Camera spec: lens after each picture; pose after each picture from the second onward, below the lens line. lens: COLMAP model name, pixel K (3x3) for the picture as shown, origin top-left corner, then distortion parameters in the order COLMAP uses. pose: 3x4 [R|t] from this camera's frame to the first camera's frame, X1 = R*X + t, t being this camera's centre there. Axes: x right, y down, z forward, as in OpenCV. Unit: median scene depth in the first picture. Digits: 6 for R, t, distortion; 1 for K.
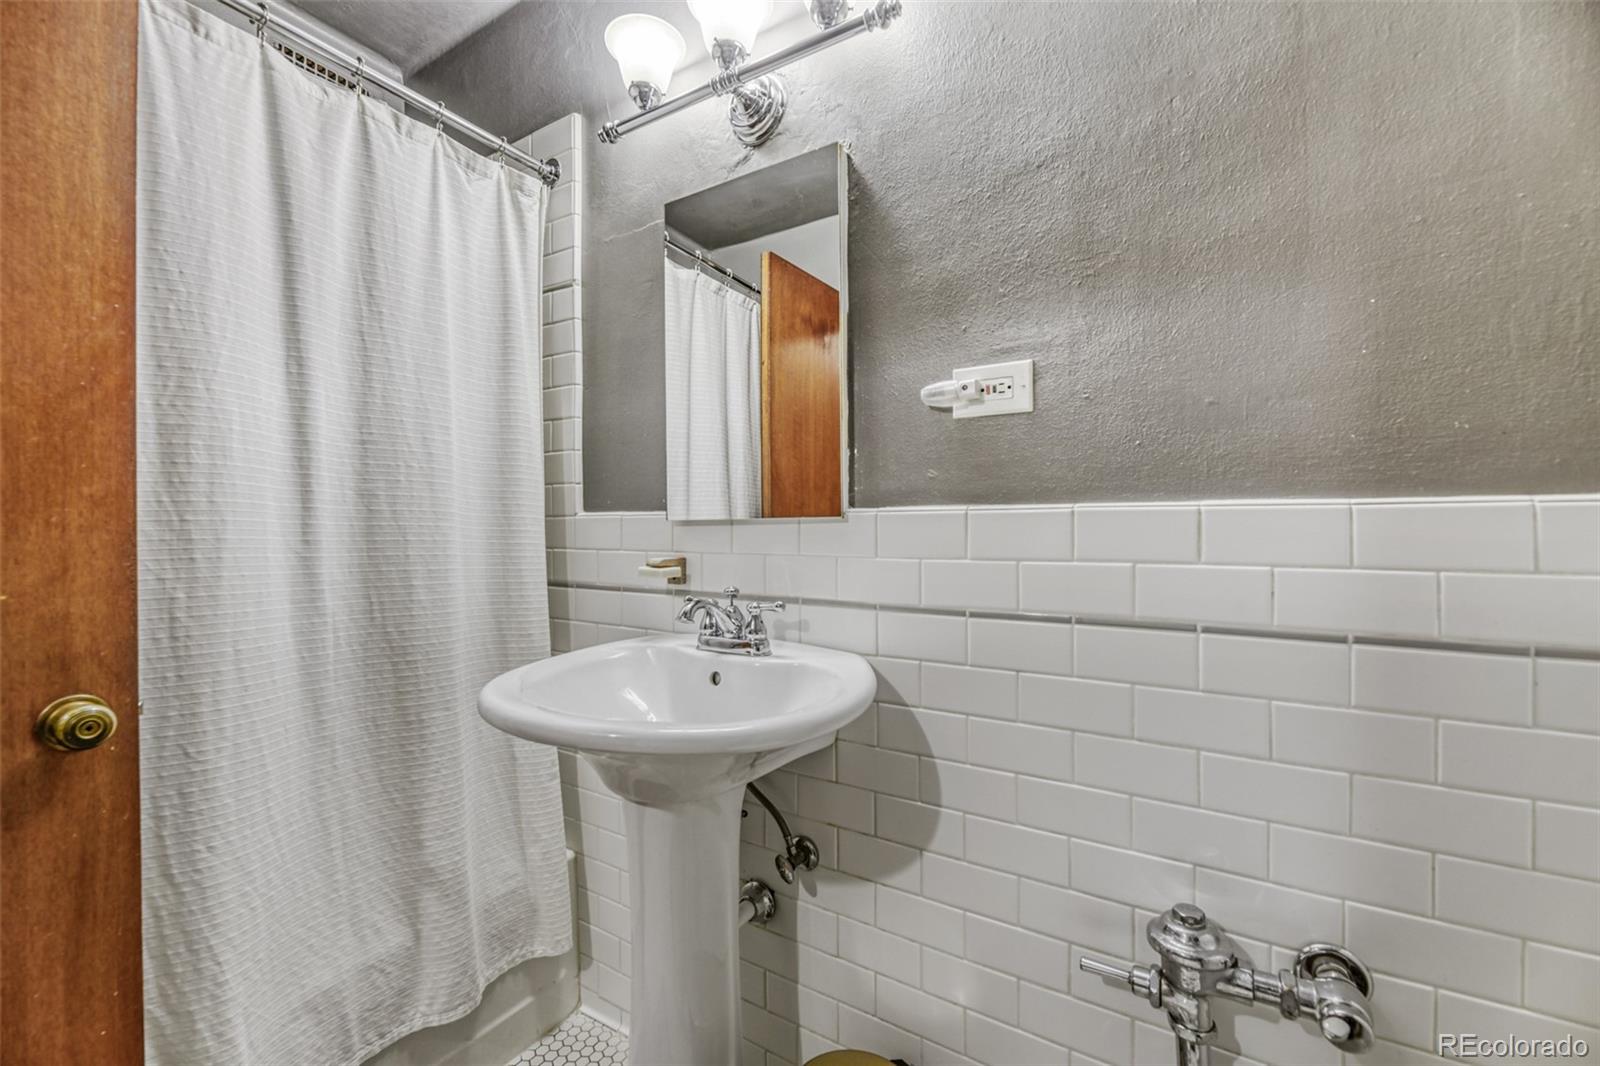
lens RADIAL K [[649.3, 0, 801.7], [0, 649.3, 530.7], [0, 0, 1]] dist [0.000259, -0.001101]
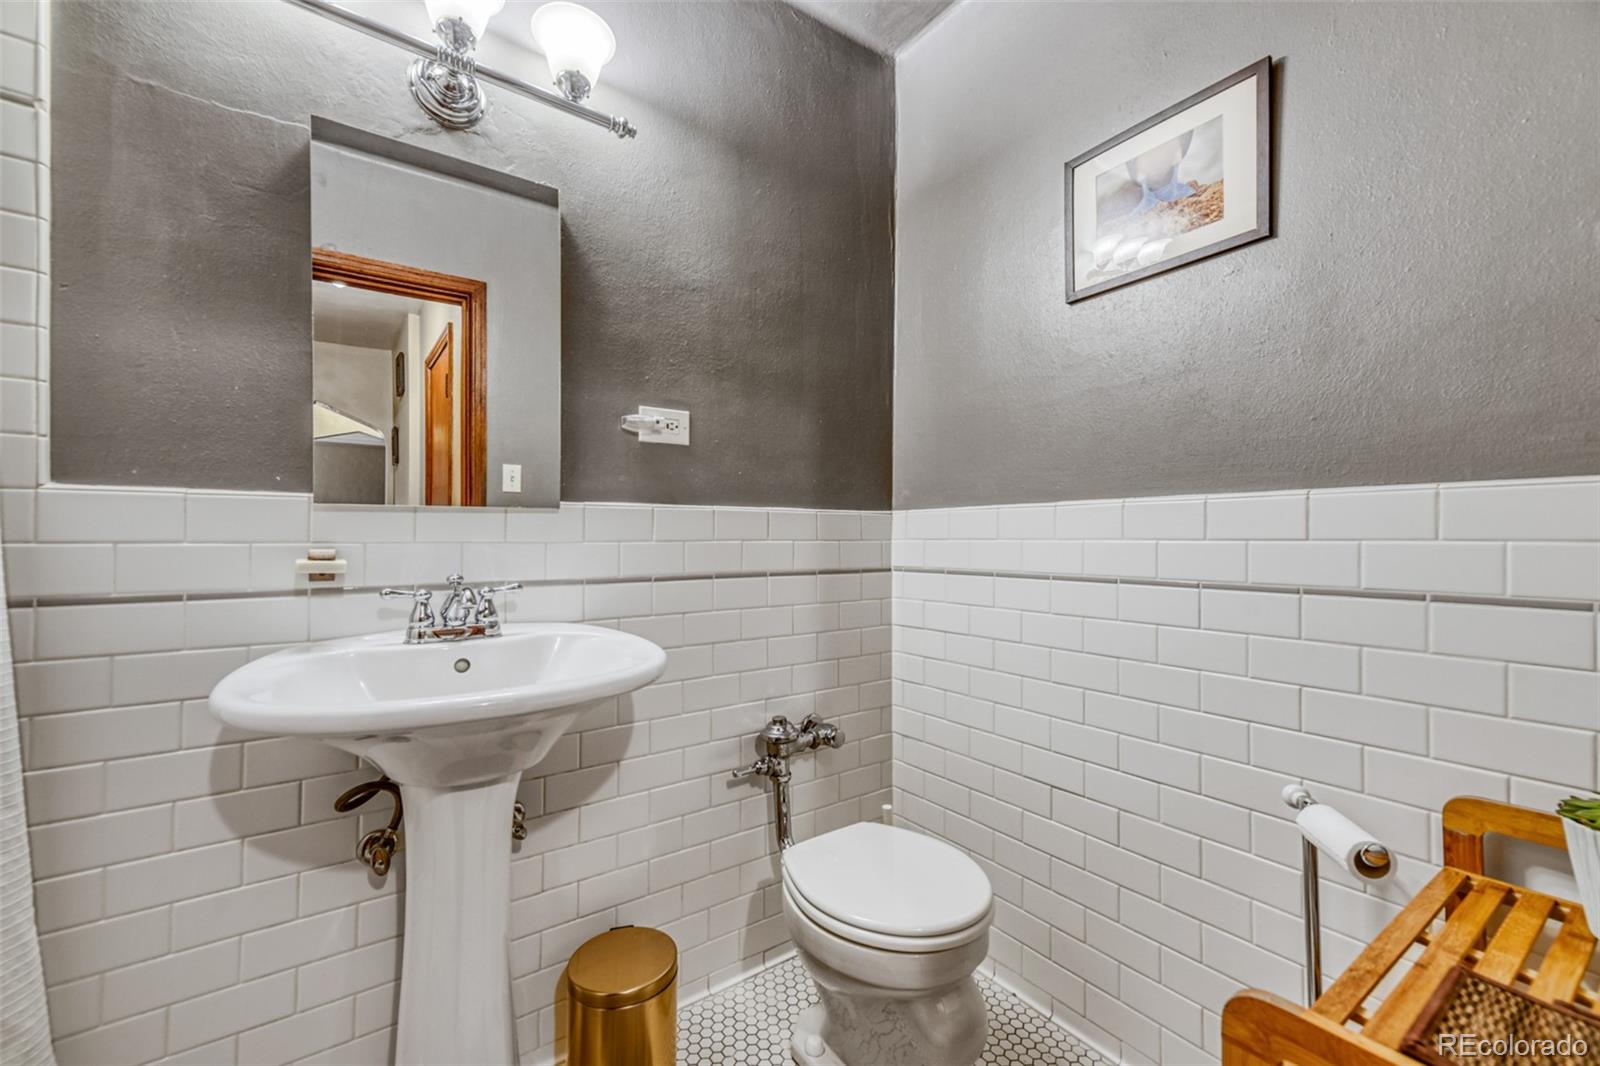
lens RADIAL K [[649.3, 0, 799.0], [0, 649.3, 530.7], [0, 0, 1]] dist [0.000259, -0.001101]
pose [[0.379003, 0.007624, 0.925364, -0.879689], [-0.003331, 0.999971, -0.006875, 0.026819], [-0.925389, -0.000476, 0.379017, 0.151036]]
